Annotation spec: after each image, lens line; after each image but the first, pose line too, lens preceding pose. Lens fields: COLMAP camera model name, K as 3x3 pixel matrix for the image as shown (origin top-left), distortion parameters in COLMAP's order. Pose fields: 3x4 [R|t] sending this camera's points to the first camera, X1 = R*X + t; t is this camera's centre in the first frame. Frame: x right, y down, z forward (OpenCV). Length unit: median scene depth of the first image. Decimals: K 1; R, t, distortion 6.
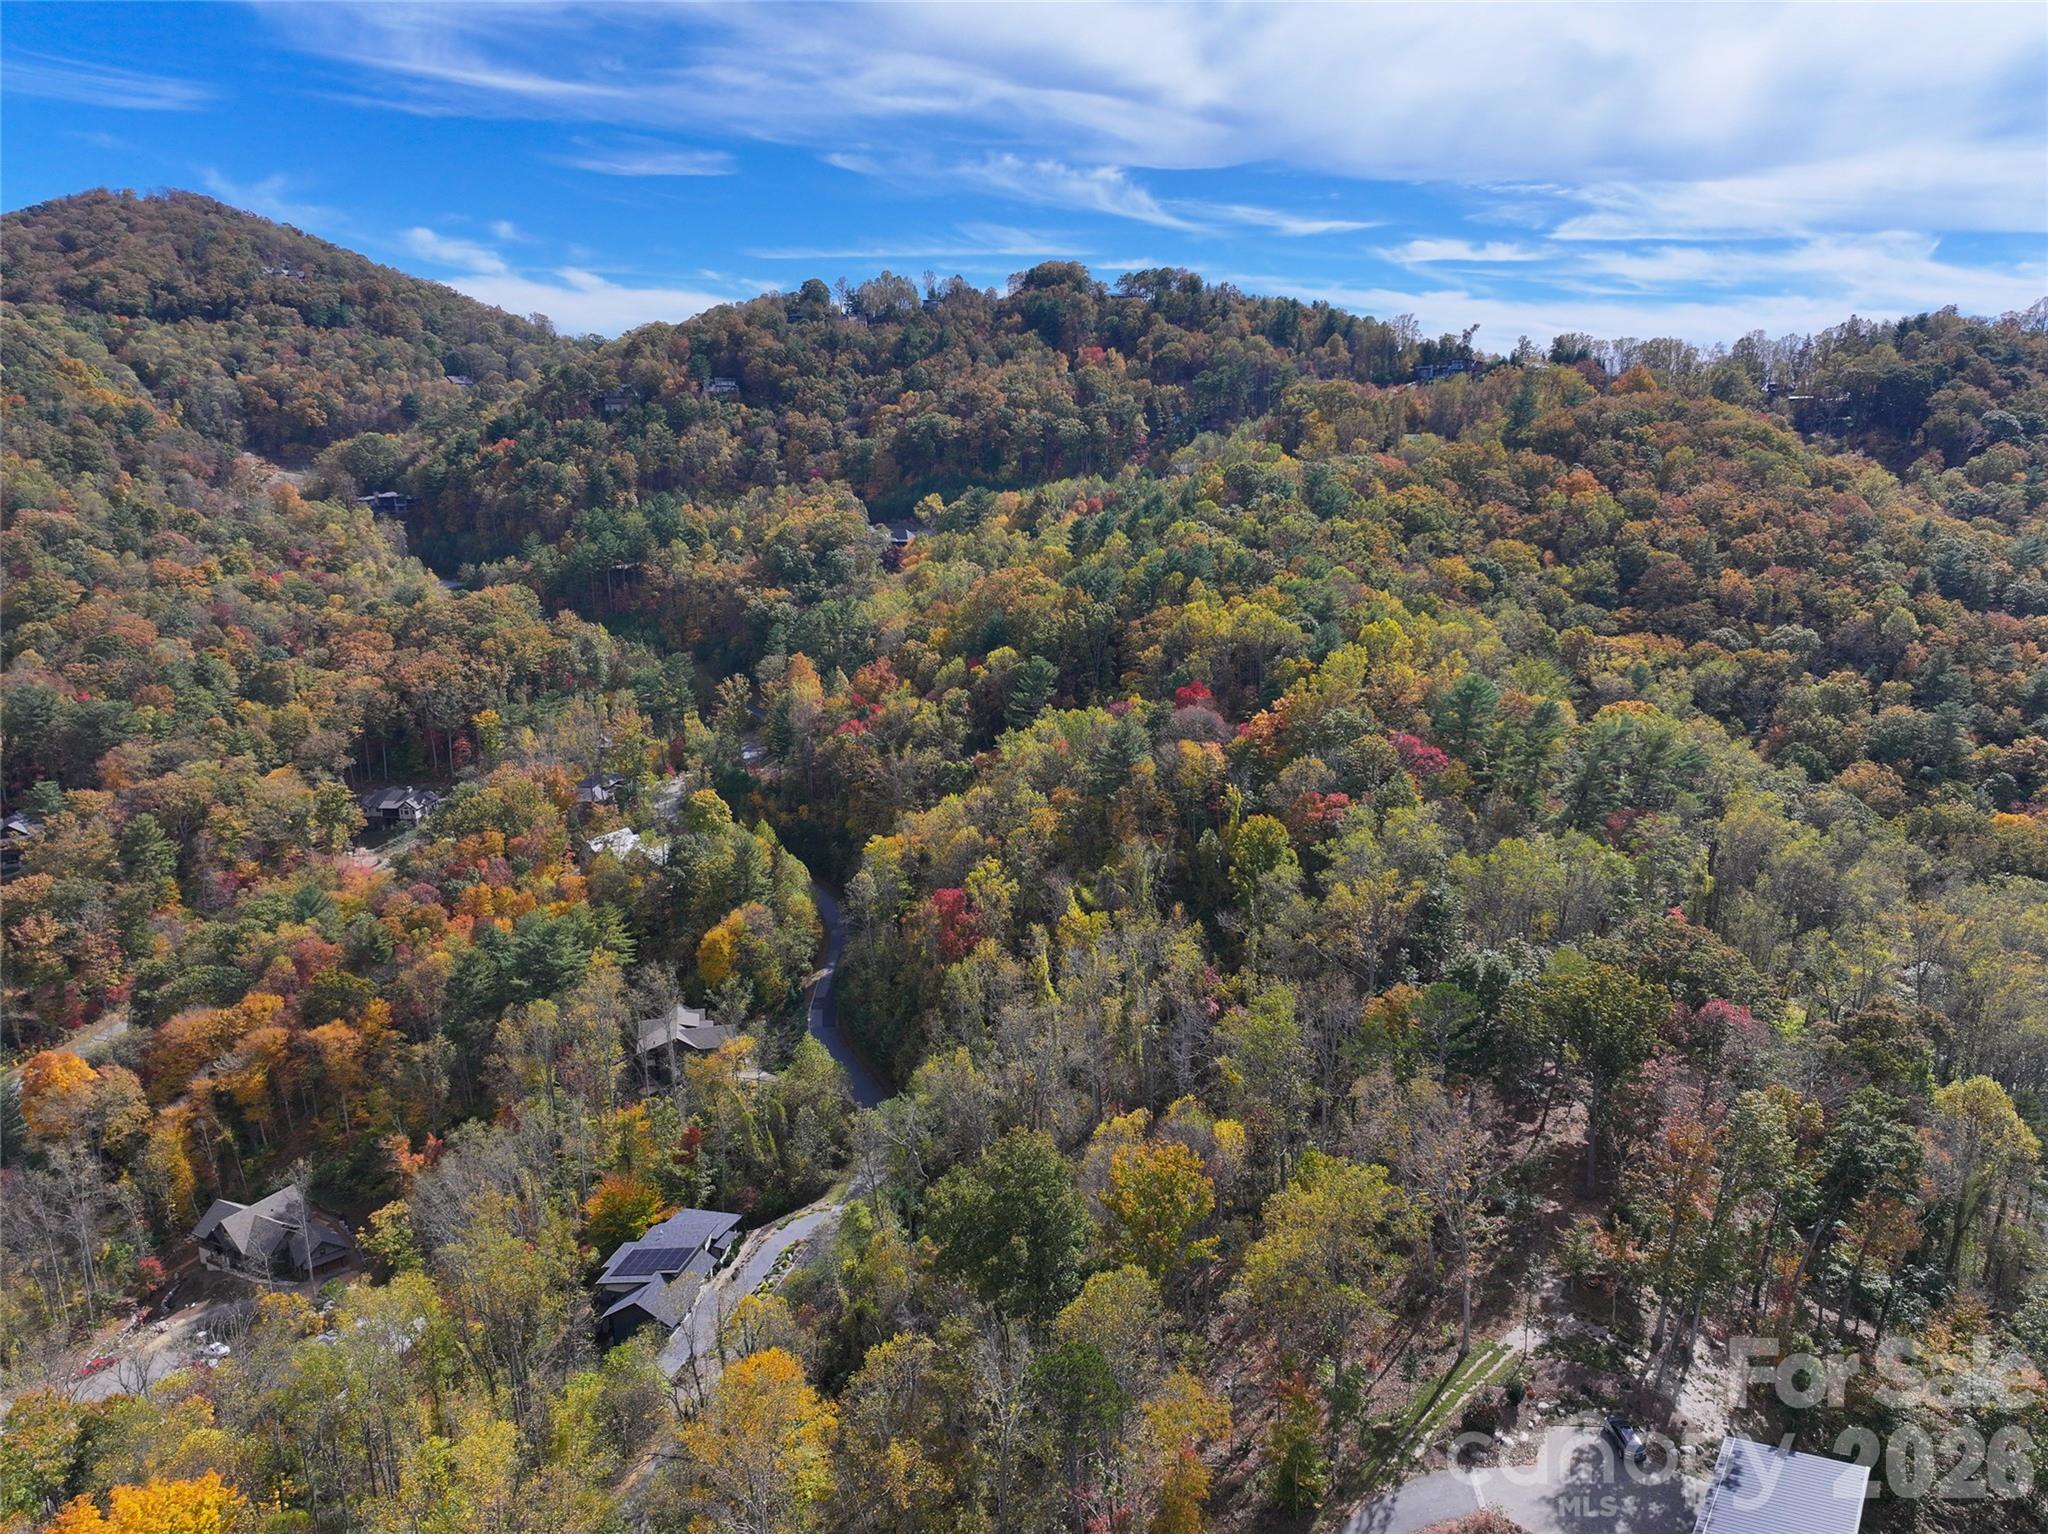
lens RADIAL K [[1430.2, 0, 1025.0], [0, 1430.2, 767.1], [0, 0, 1]] dist [0.000919, 0.016076]
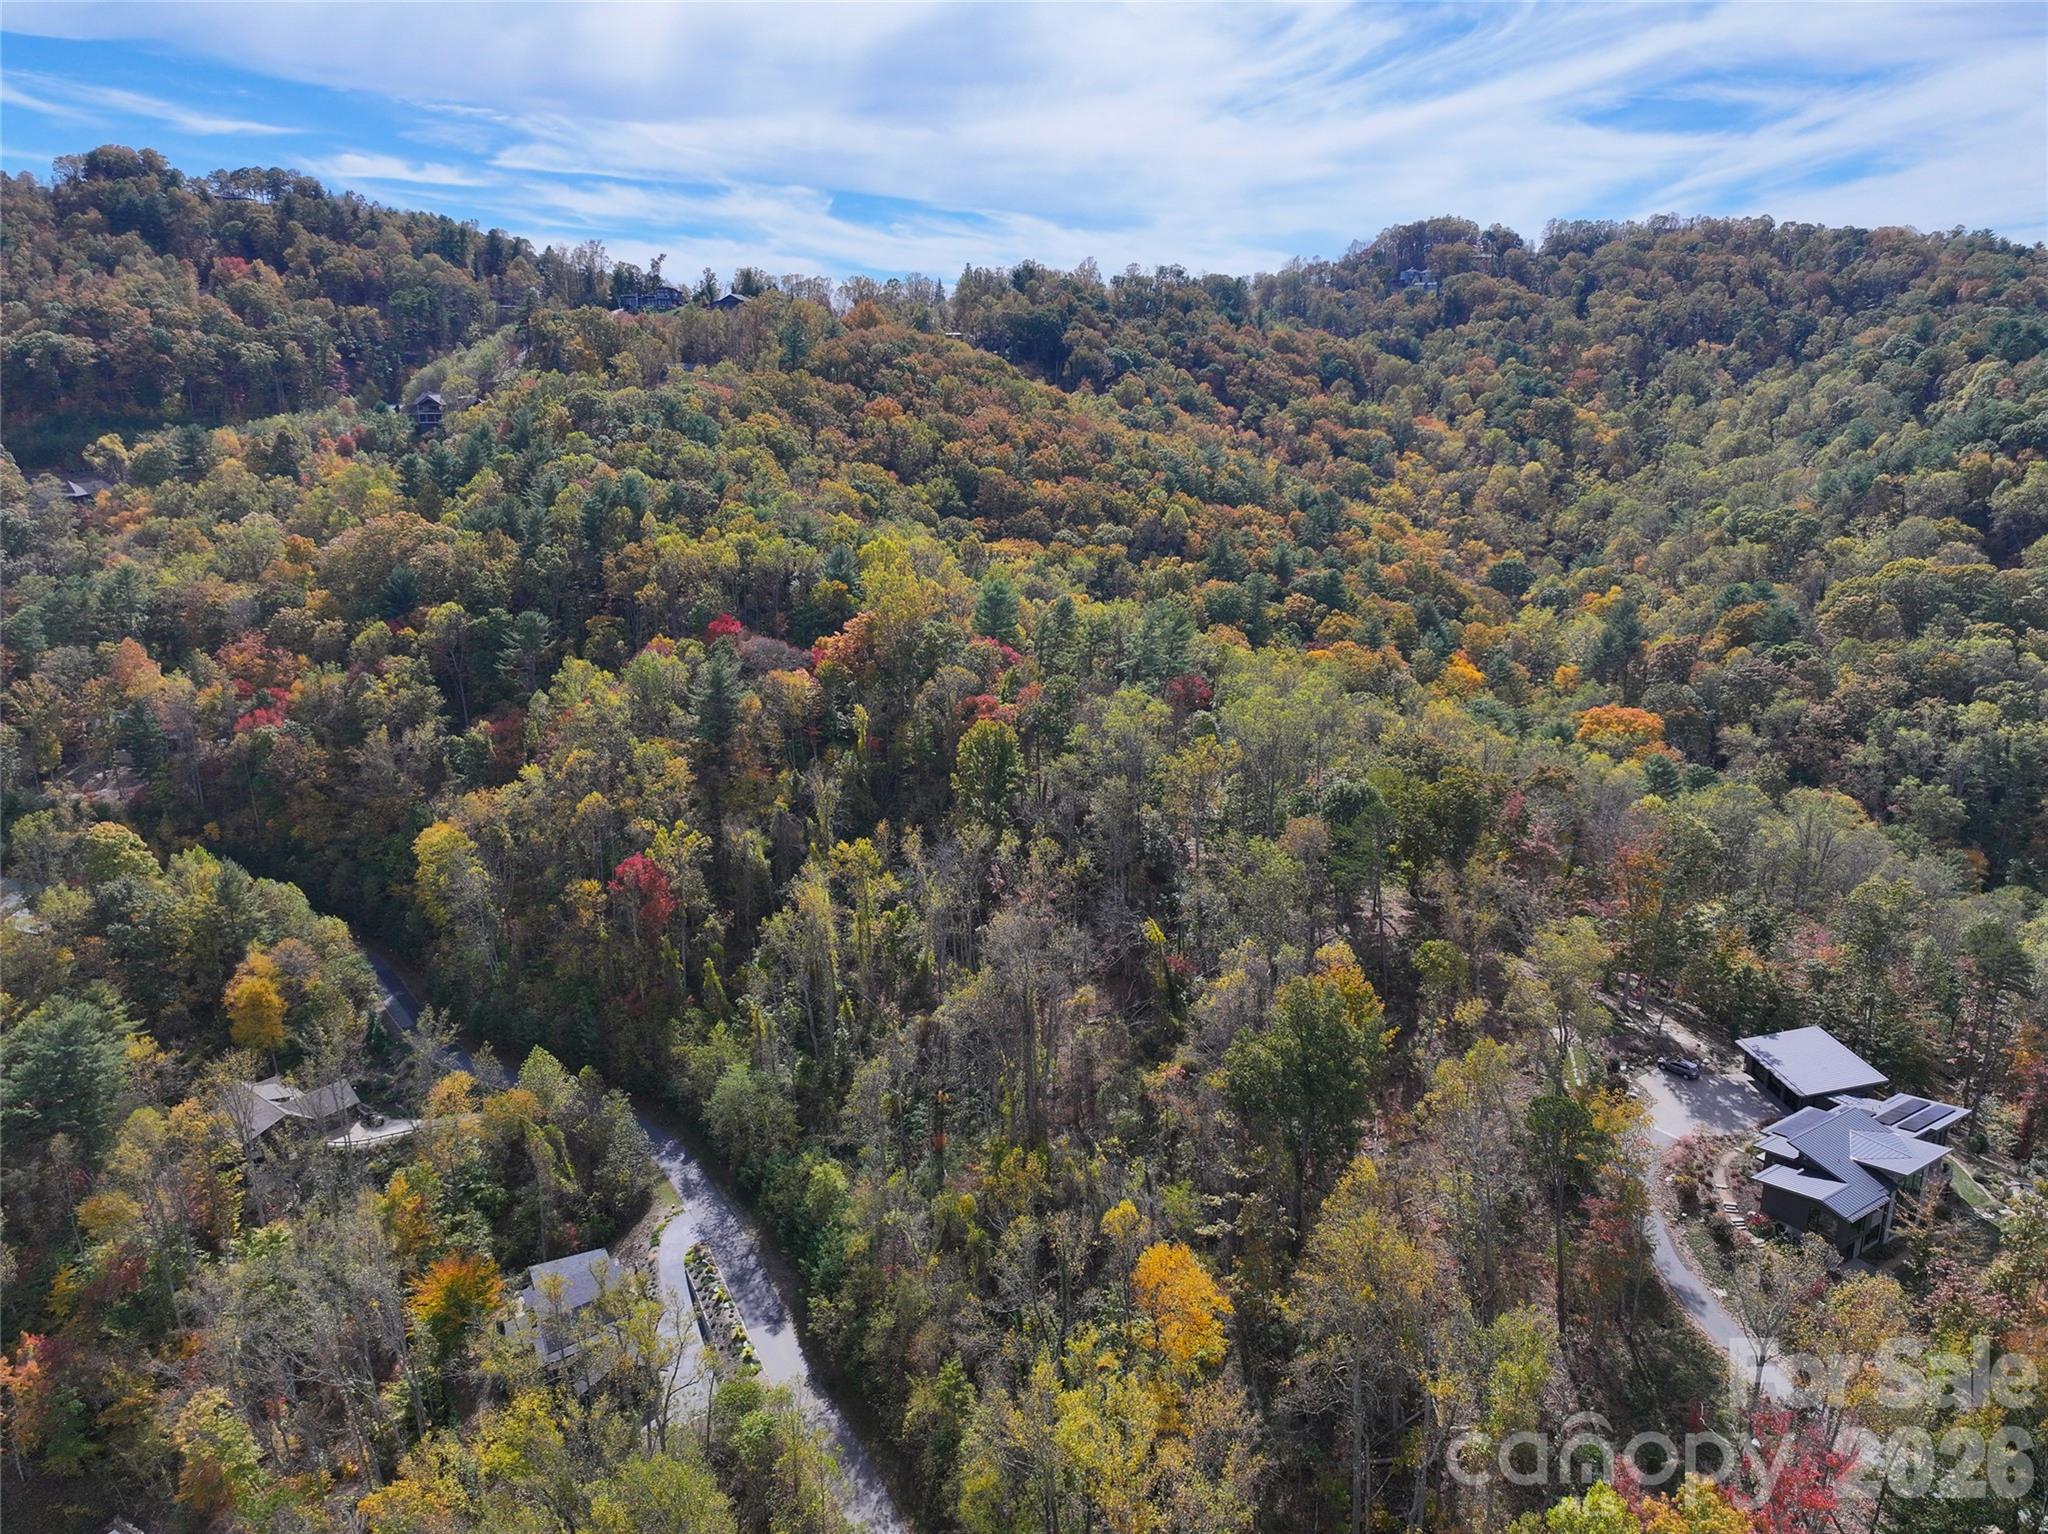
lens RADIAL K [[1430.2, 0, 1024.3], [0, 1430.2, 765.9], [0, 0, 1]] dist [0.000919, 0.016076]
pose [[0.785542, -0.163287, 0.596876, -0.151683], [0.137135, 0.986510, 0.089398, -0.008100], [-0.603421, 0.011627, 0.797338, 0.044661]]
